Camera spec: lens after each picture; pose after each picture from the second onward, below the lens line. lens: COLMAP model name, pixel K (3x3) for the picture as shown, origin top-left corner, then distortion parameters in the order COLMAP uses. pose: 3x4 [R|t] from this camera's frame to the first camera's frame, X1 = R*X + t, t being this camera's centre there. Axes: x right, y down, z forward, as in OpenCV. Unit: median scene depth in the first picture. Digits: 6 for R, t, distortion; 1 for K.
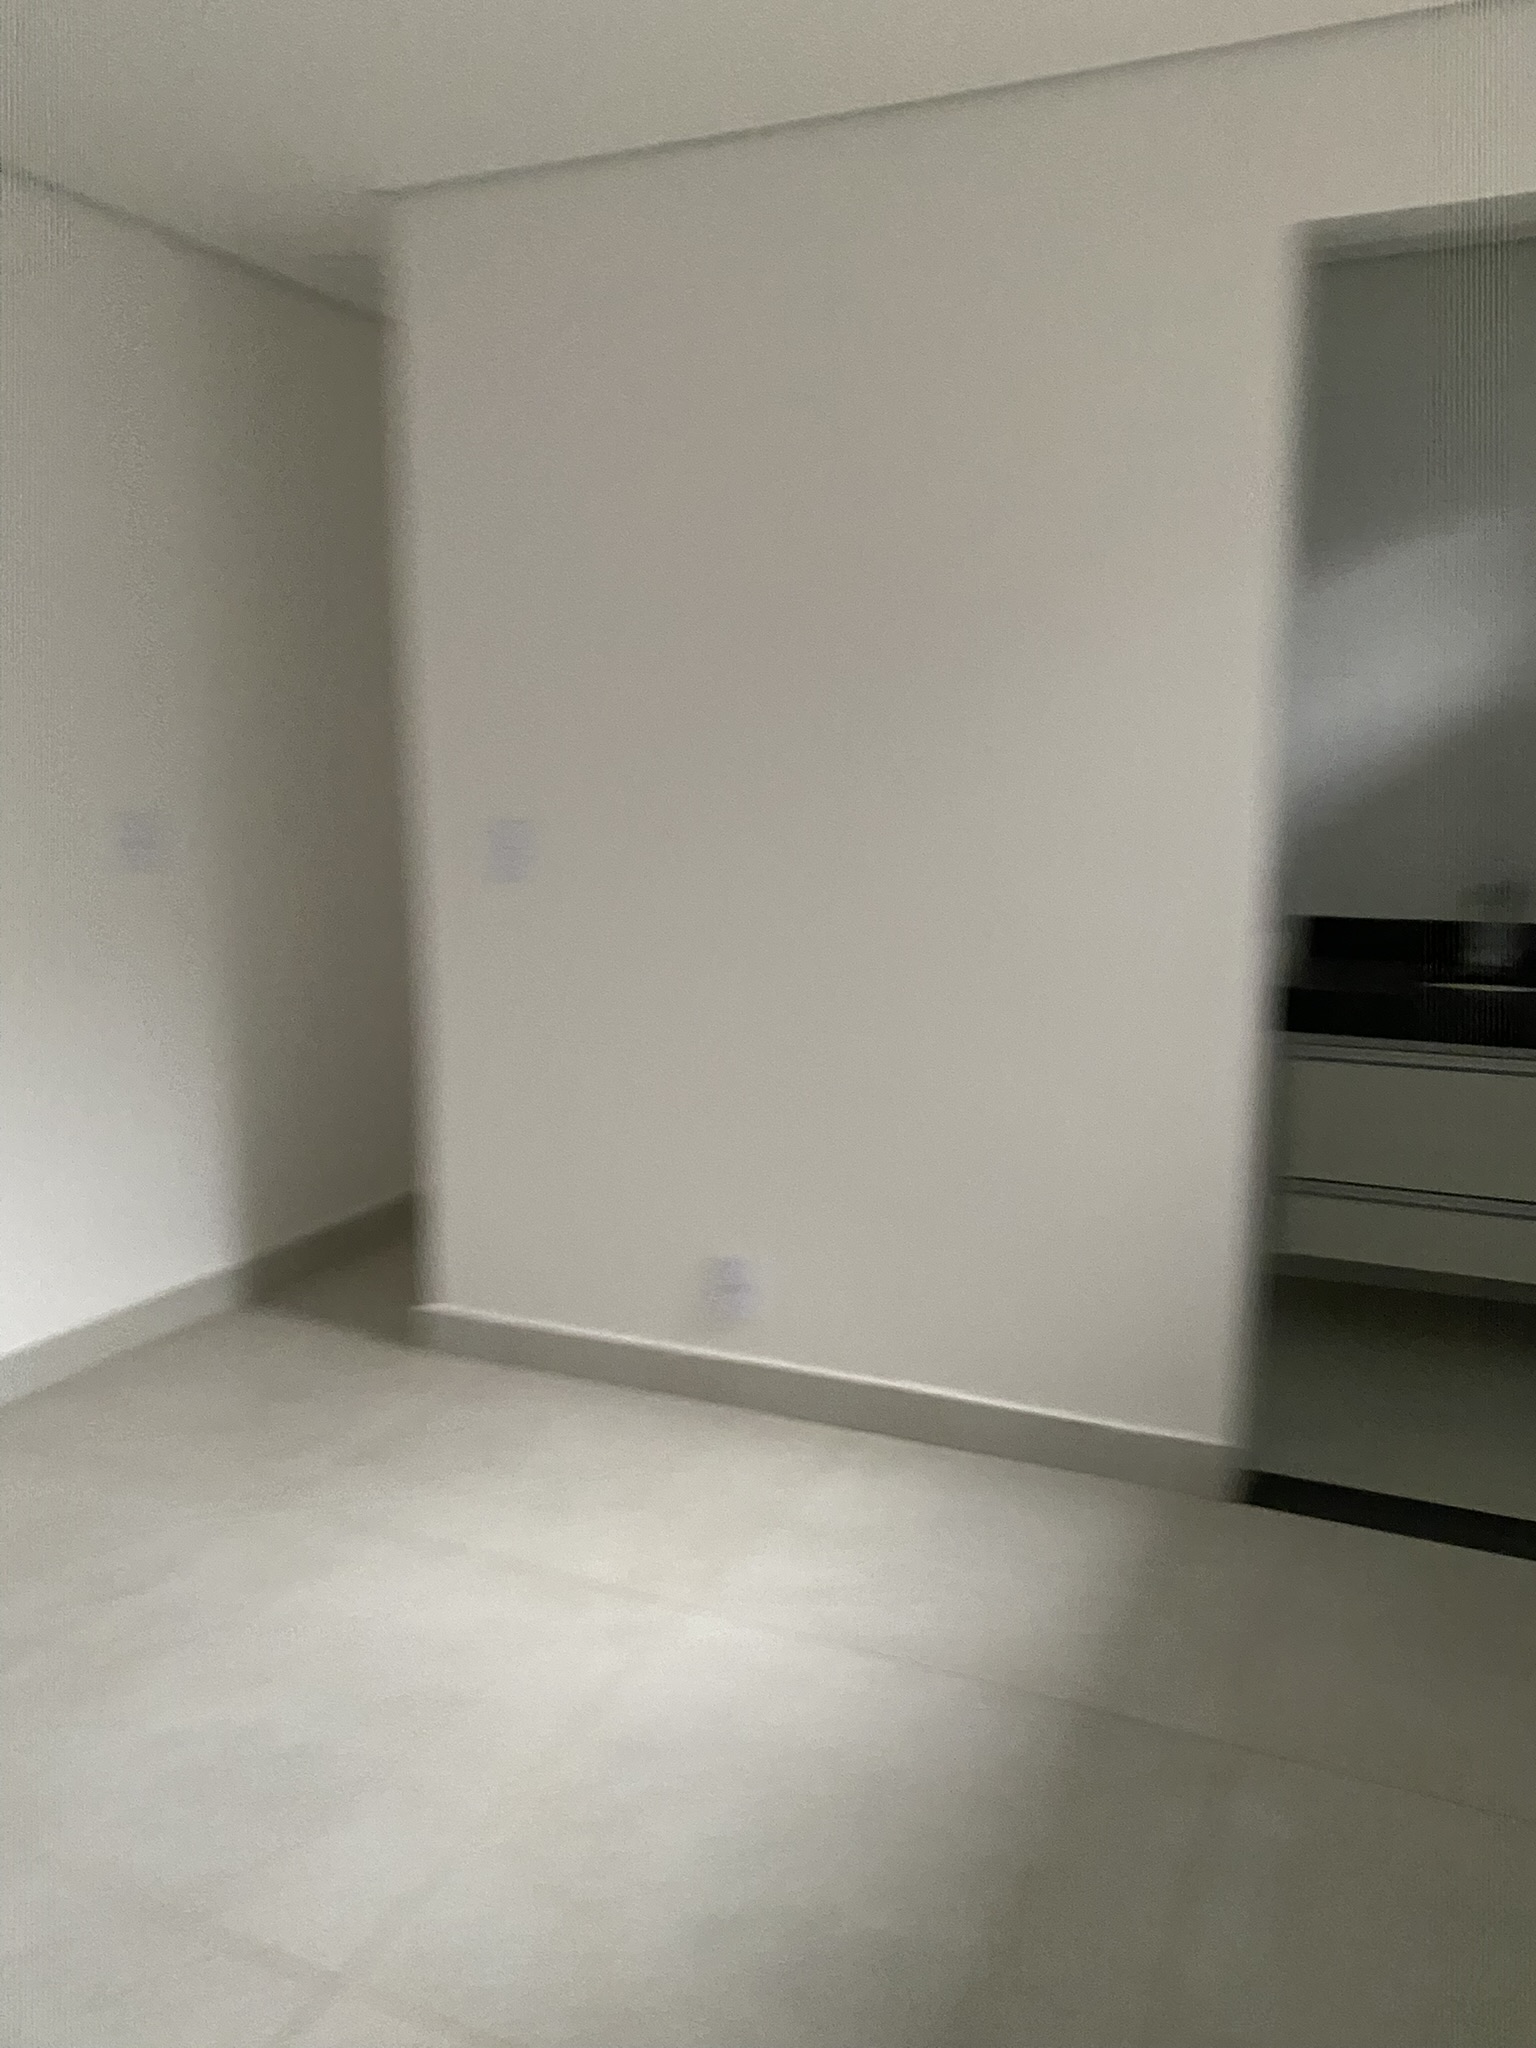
lens RADIAL K [[1558.8, 0, 773.6], [0, 1558.8, 1036.3], [0, 0, 1]] dist [0.021101, -0.018746]
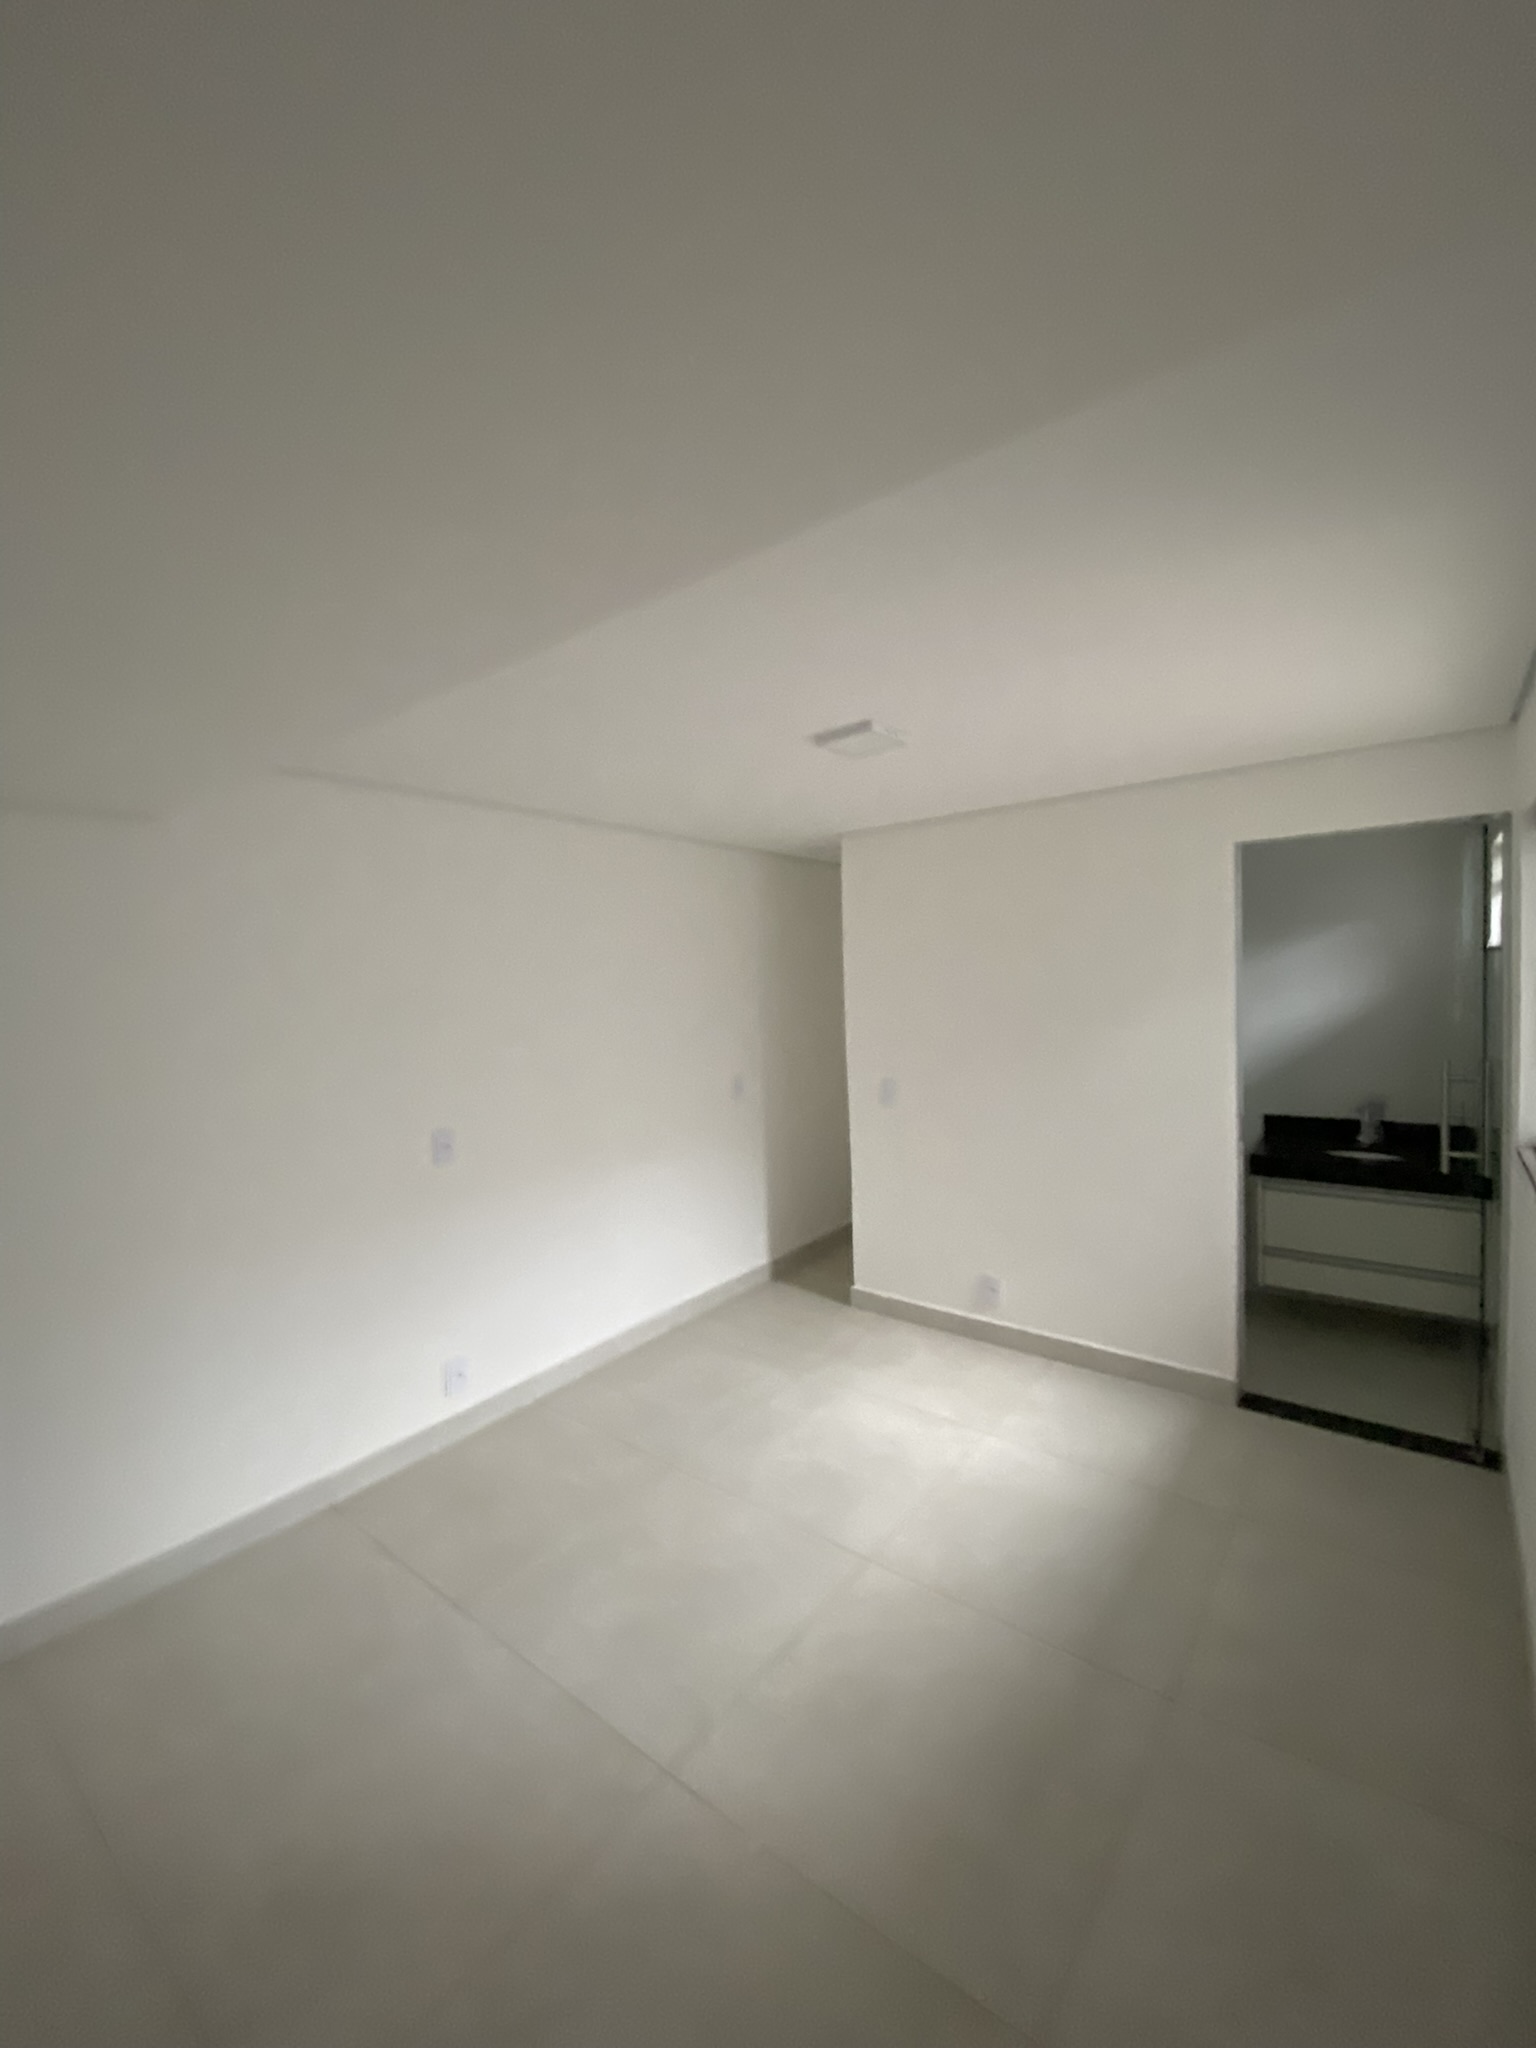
lens RADIAL K [[809.3, 0, 768.9], [0, 809.3, 1018.1], [0, 0, 1]] dist [-0.006889, -0.002921]
pose [[0.970800, -0.017394, -0.239260, -0.050672], [-0.014160, 0.991474, -0.129532, -0.071396], [0.239473, 0.129138, 0.962277, -0.254944]]
